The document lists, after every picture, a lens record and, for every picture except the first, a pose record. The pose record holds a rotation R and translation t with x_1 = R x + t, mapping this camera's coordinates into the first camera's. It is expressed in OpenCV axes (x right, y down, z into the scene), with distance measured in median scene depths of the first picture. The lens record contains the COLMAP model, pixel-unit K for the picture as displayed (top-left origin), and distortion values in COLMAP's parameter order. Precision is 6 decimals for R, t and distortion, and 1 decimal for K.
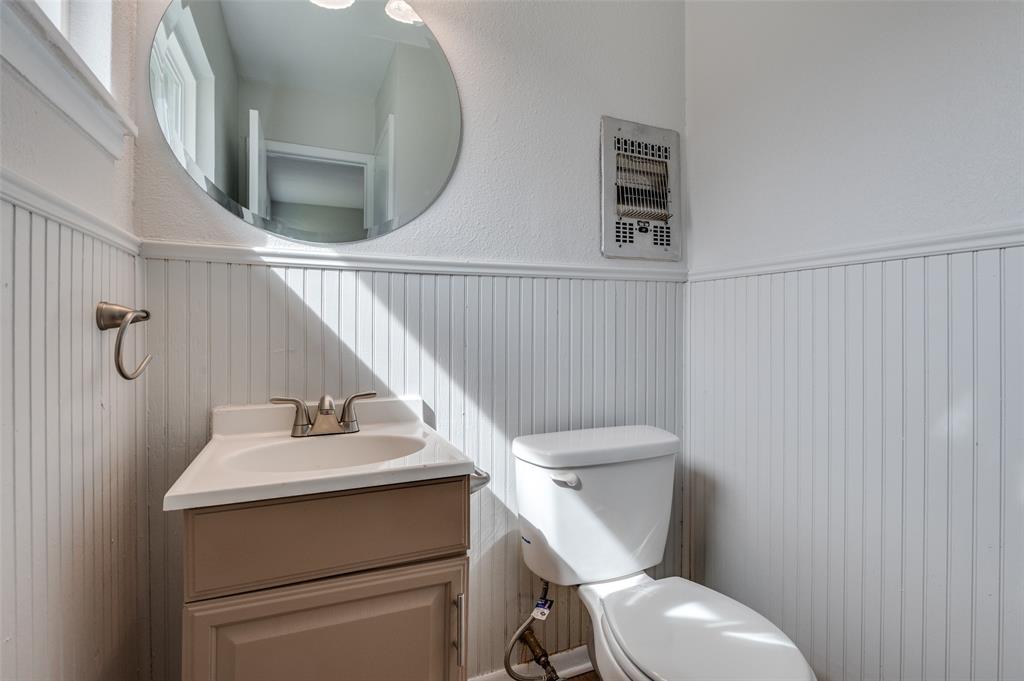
lens RADIAL K [[486.0, 0, 512.9], [0, 486.0, 326.4], [0, 0, 1]] dist [-0.014300, 0.000573]
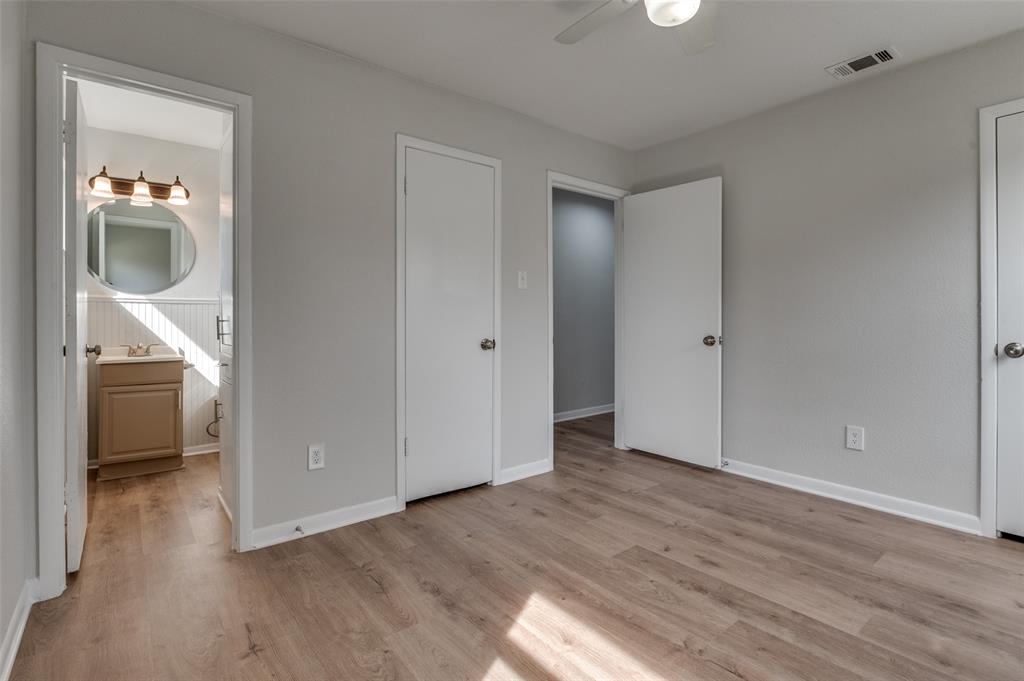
lens RADIAL K [[486.0, 0, 512.9], [0, 486.0, 326.4], [0, 0, 1]] dist [-0.014300, 0.000573]
pose [[0.965363, -0.004952, 0.260864, 1.074624], [0.001249, 0.999896, 0.014358, -0.012030], [-0.260908, -0.013535, 0.965269, -2.511469]]
